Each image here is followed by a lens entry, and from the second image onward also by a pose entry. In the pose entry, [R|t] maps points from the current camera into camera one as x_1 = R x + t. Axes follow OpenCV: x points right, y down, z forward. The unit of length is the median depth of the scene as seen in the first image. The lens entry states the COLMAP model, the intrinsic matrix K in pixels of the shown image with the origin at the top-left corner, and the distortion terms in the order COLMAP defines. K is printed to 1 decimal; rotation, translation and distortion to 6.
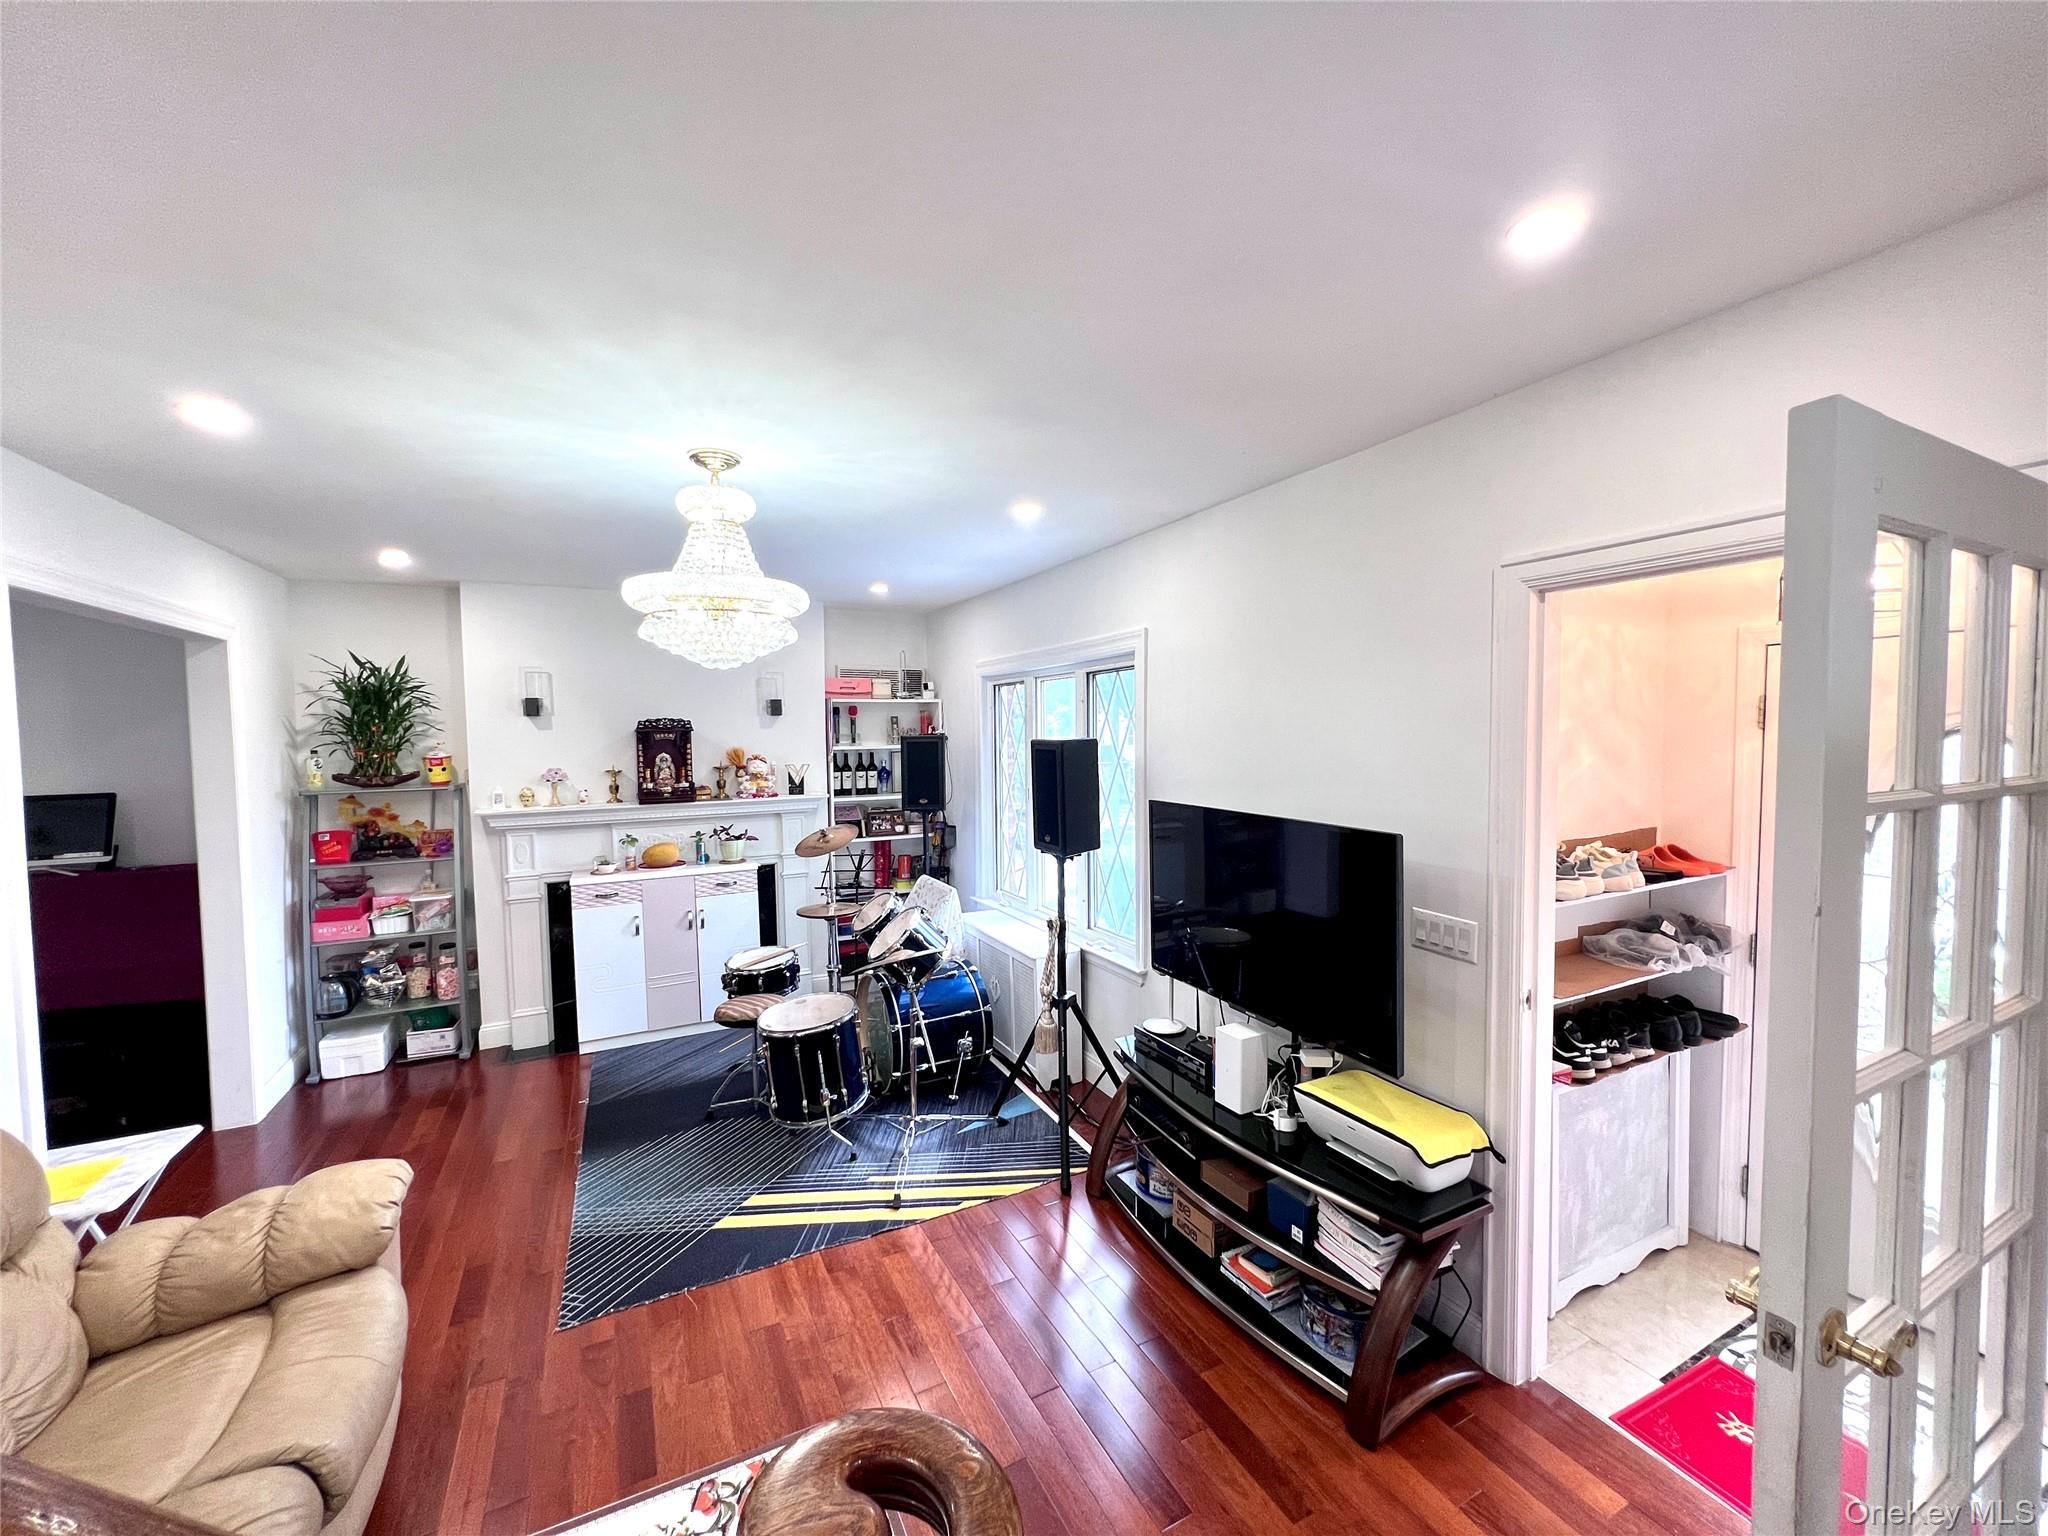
lens RADIAL K [[804.3, 0, 1026.4], [0, 804.3, 785.6], [0, 0, 1]] dist [-0.000448, 0.000090]
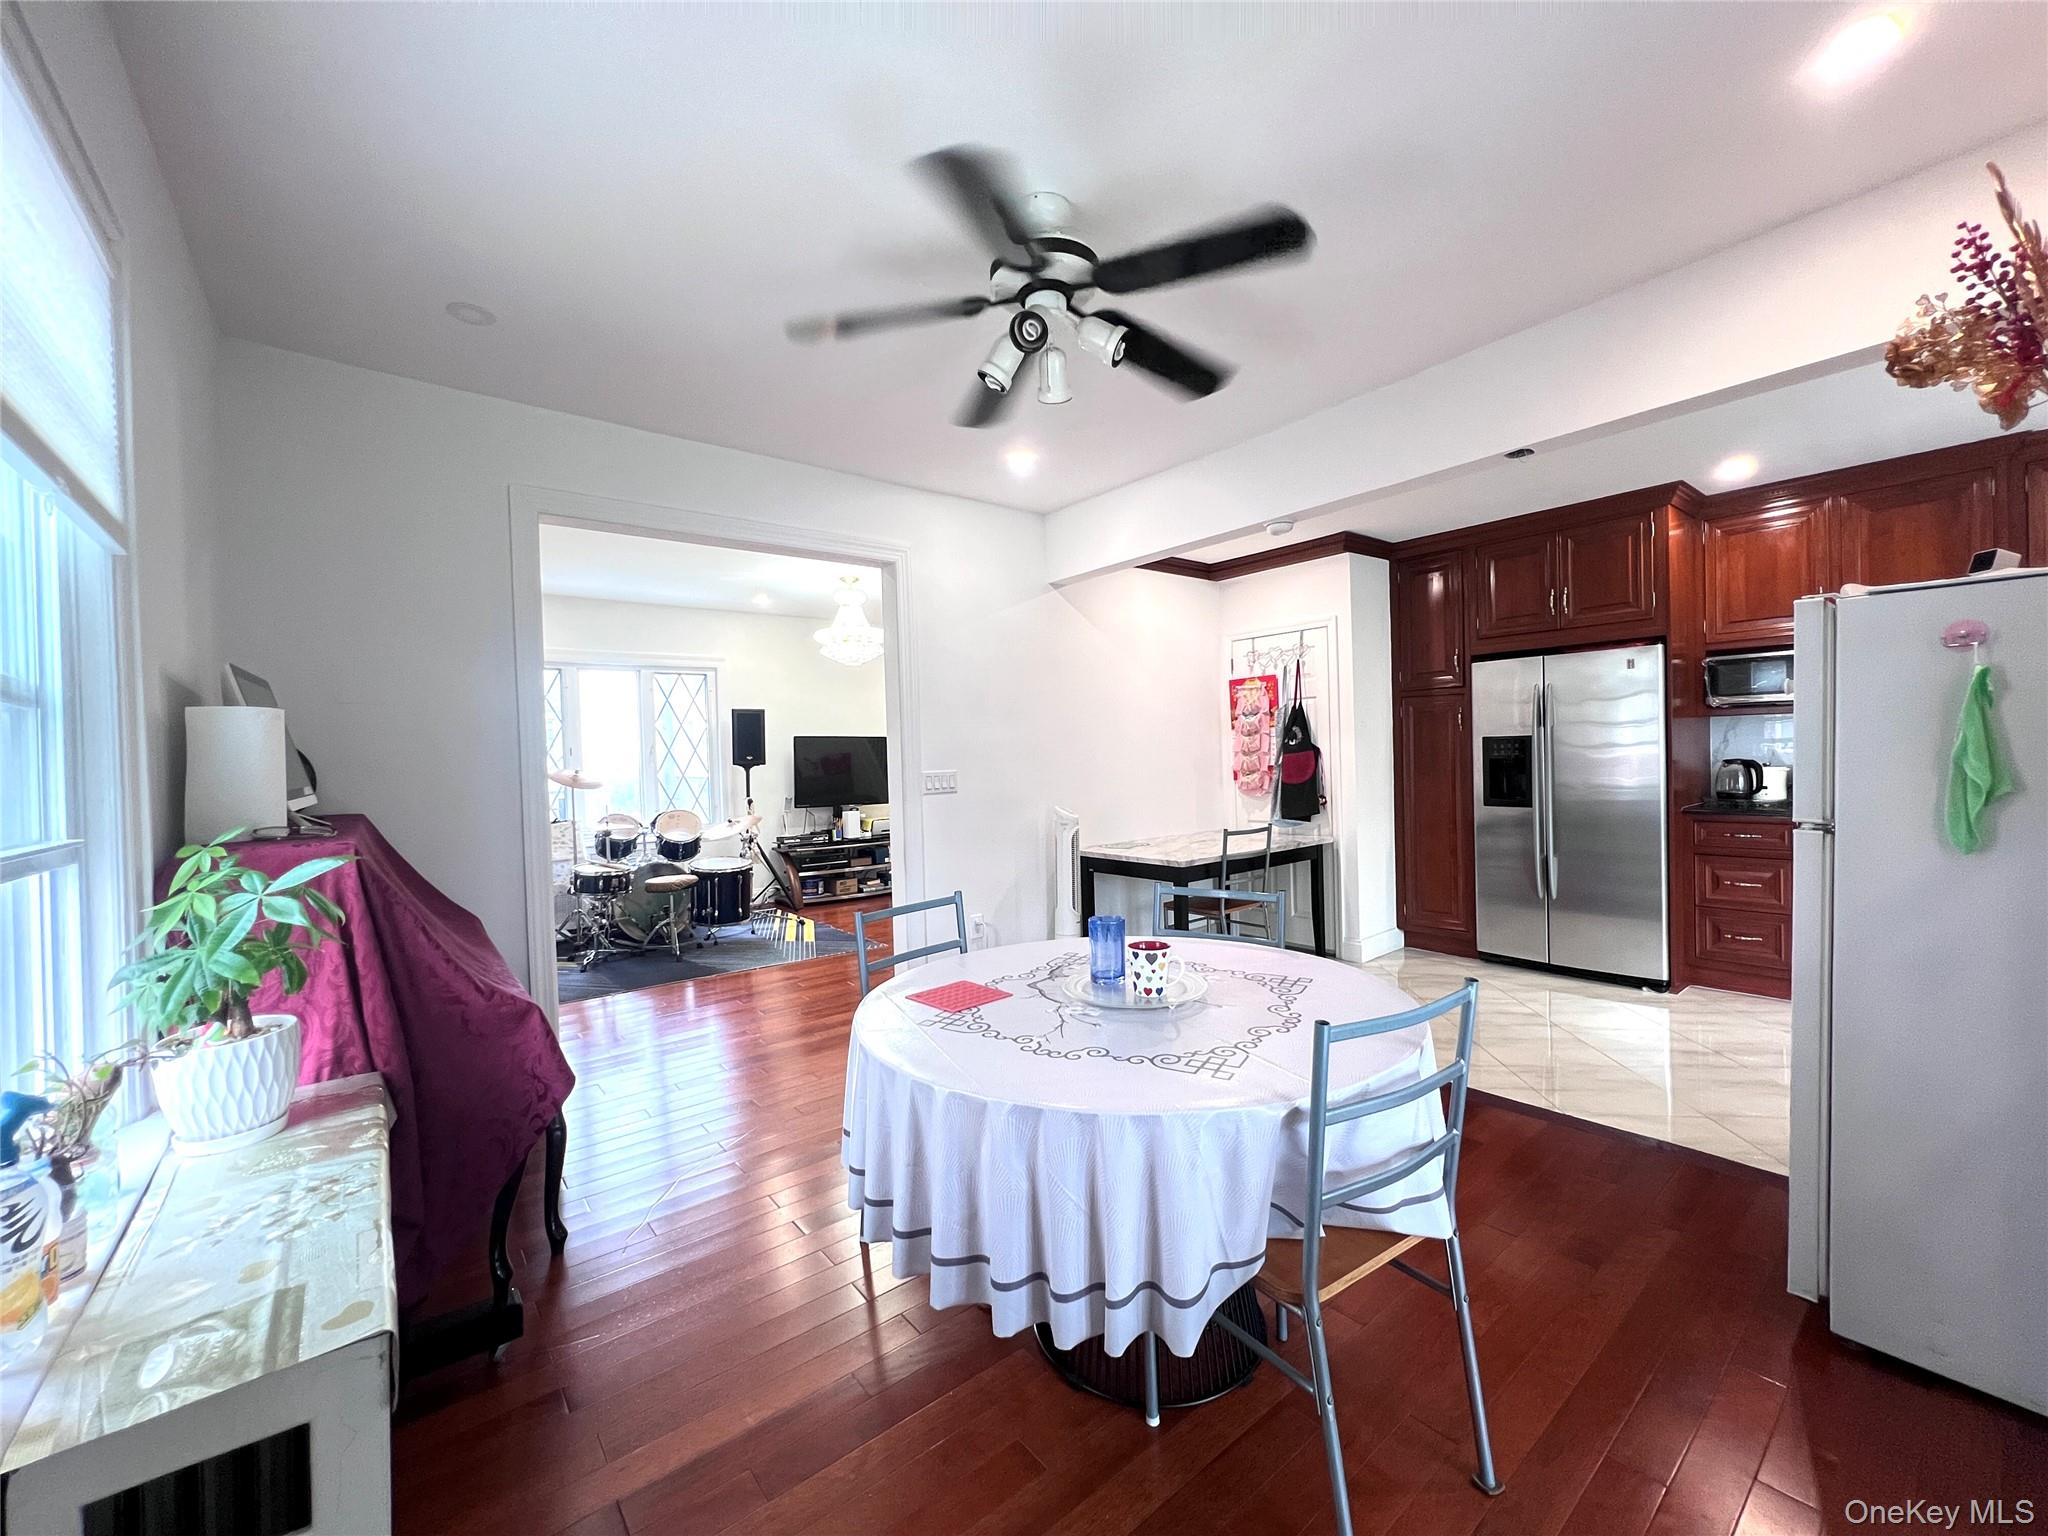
lens RADIAL K [[818.1, 0, 1027.1], [0, 818.1, 769.9], [0, 0, 1]] dist [-0.000440, 0.000460]
pose [[-0.200915, -0.003213, 0.979603, -1.634047], [0.075515, 0.996968, 0.018758, 0.084067], [-0.976694, 0.077743, -0.200063, 0.559545]]
